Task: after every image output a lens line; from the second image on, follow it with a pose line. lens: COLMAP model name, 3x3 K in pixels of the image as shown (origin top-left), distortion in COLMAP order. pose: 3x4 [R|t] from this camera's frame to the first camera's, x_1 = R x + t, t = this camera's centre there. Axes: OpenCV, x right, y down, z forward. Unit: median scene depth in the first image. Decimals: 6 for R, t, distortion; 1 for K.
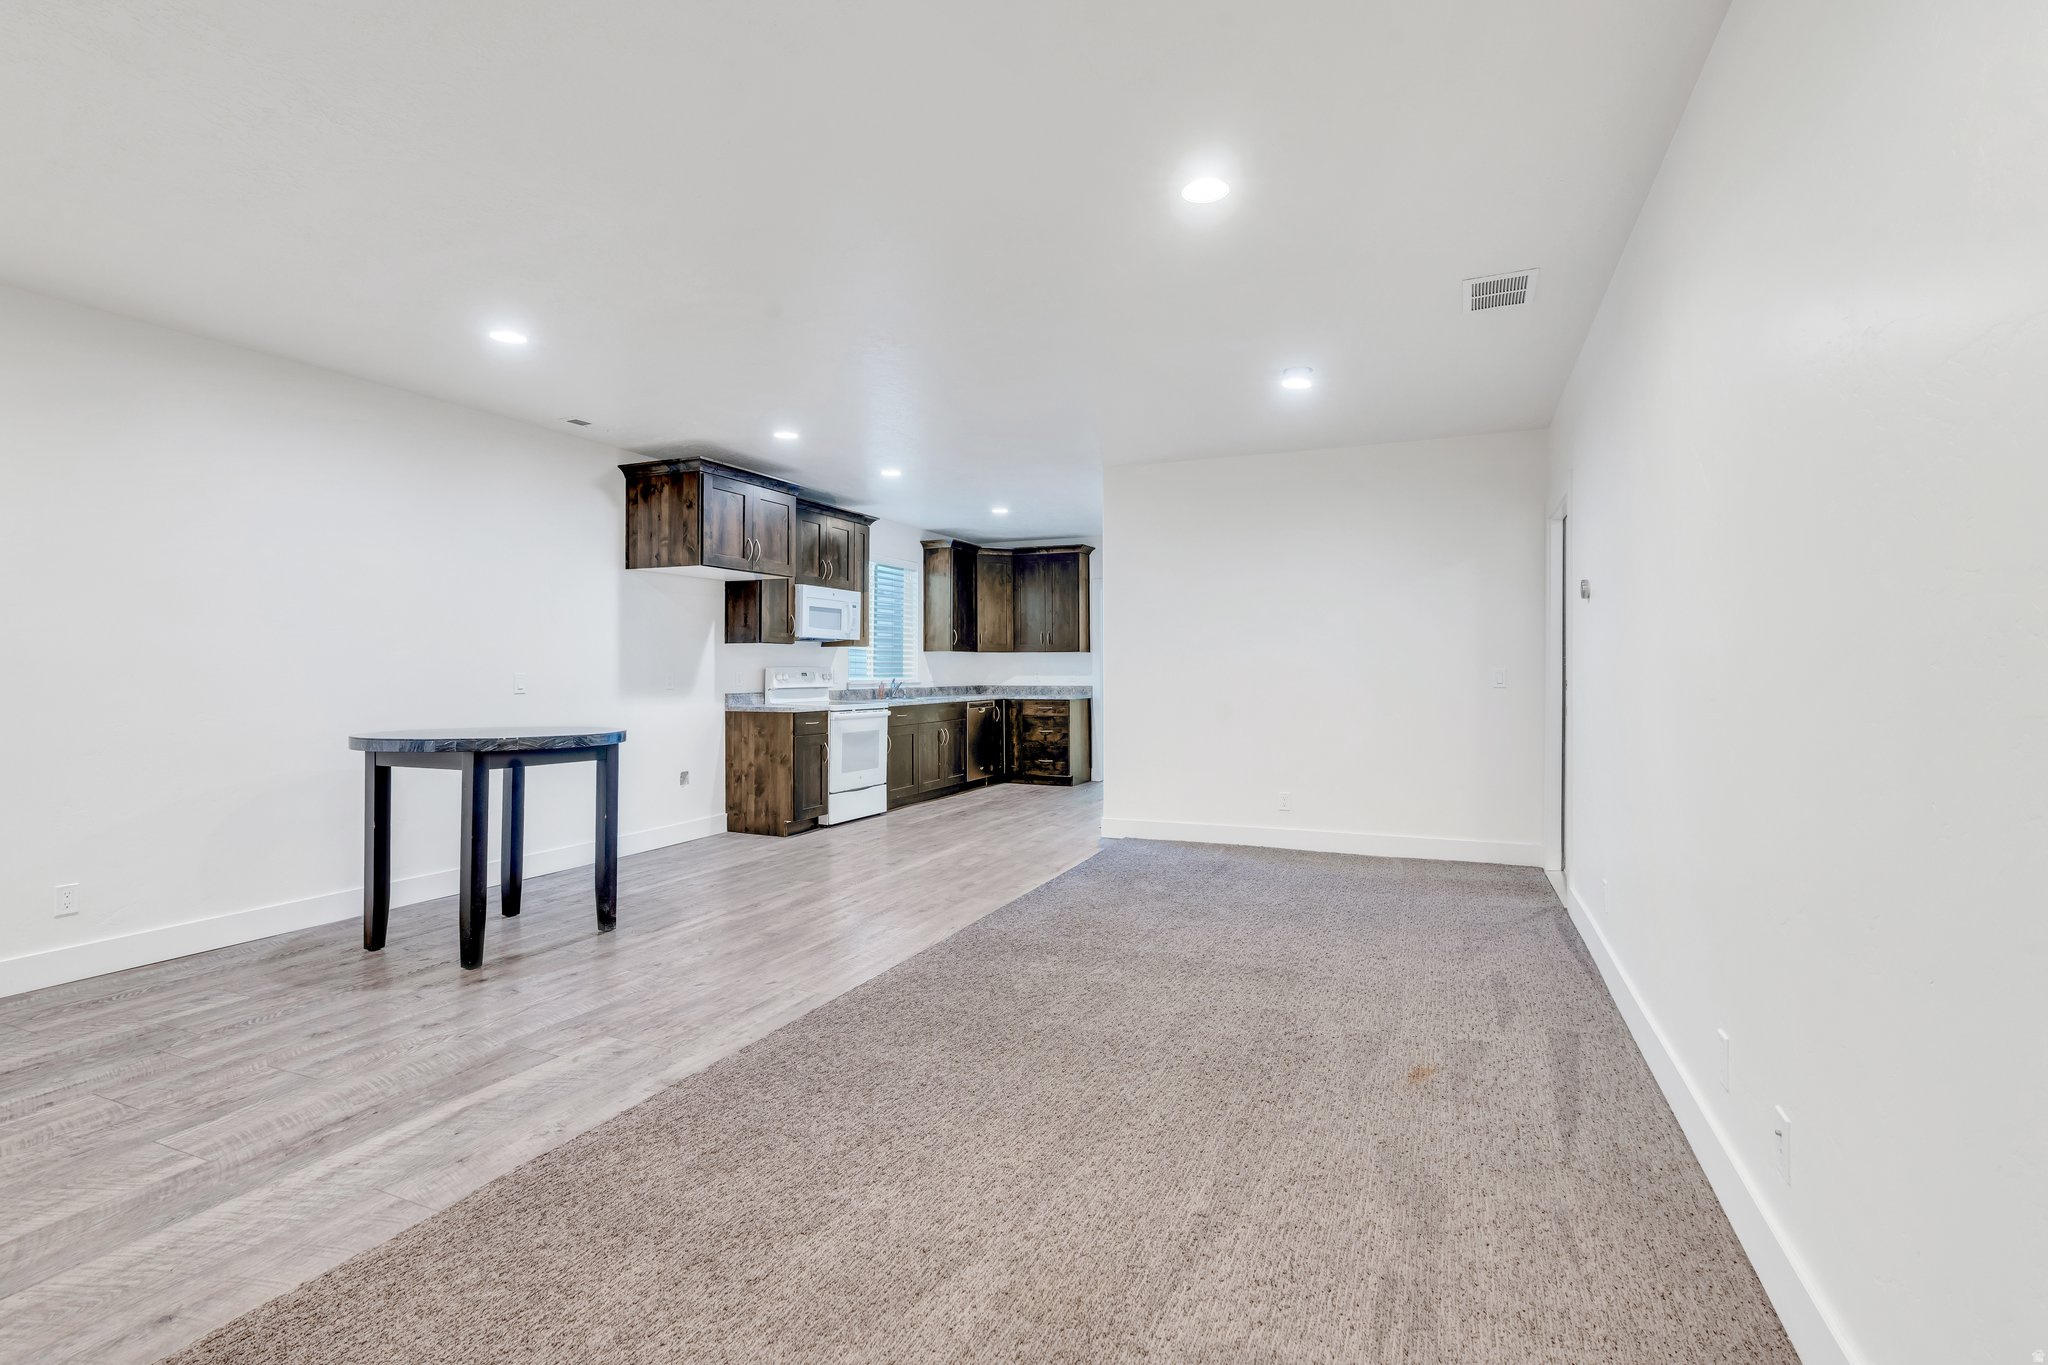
lens RADIAL K [[919.7, 0, 1022.7], [0, 919.7, 664.5], [0, 0, 1]] dist [-0.006280, 0.000516]
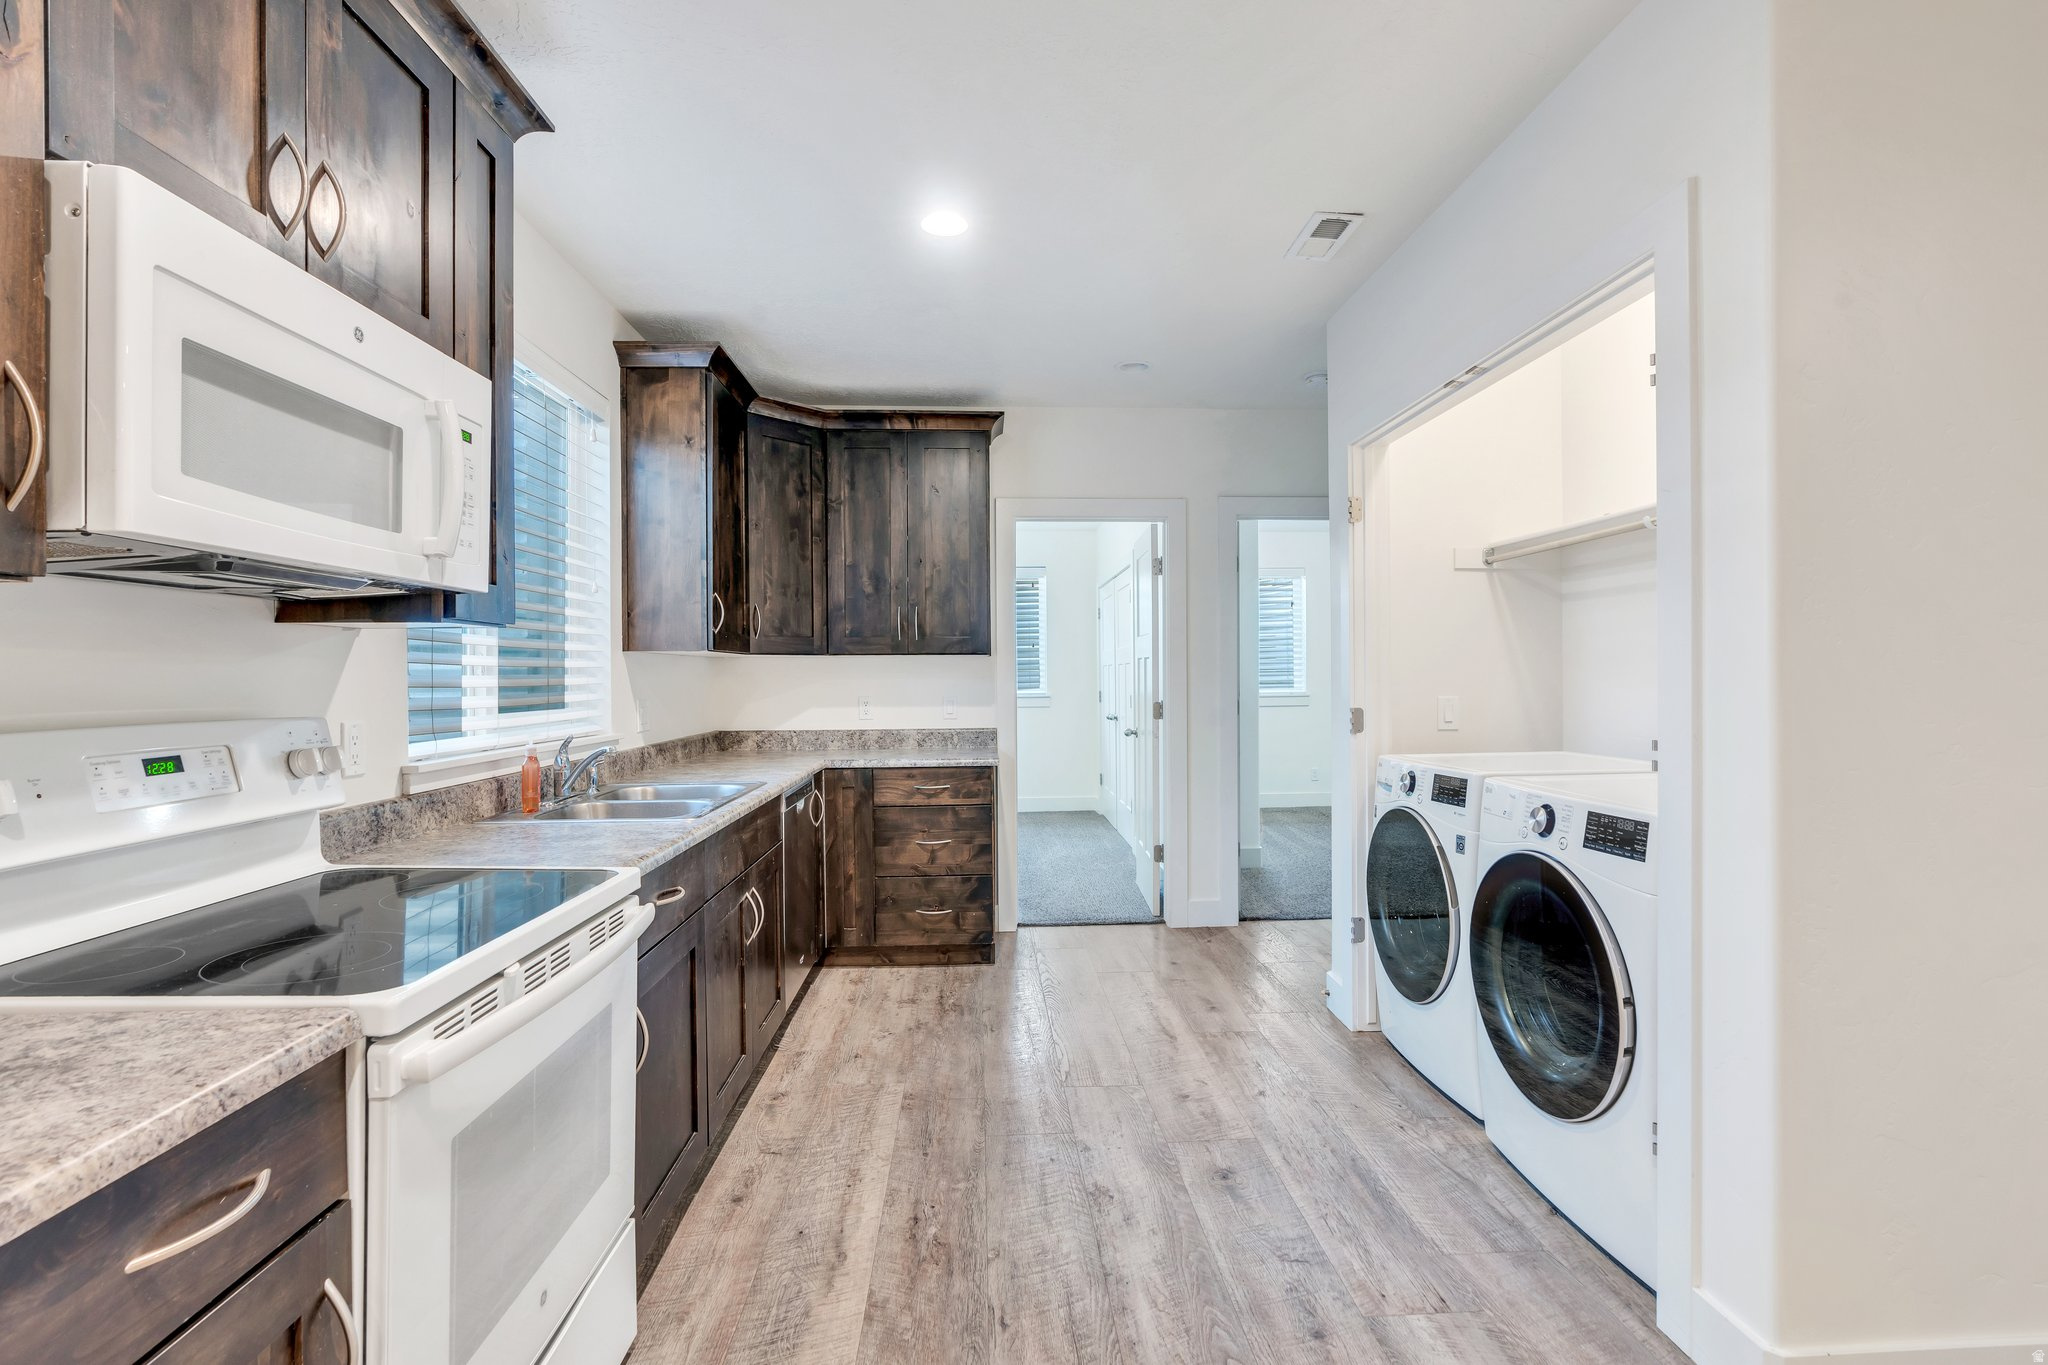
lens RADIAL K [[945.7, 0, 1024.0], [0, 945.7, 682.5], [0, 0, 1]] dist [-0.002081, 0.000078]
pose [[0.895163, -0.009702, 0.445634, -0.132392], [0.004867, 0.999916, 0.011995, -0.005558], [-0.445713, -0.008569, 0.895135, 0.597034]]
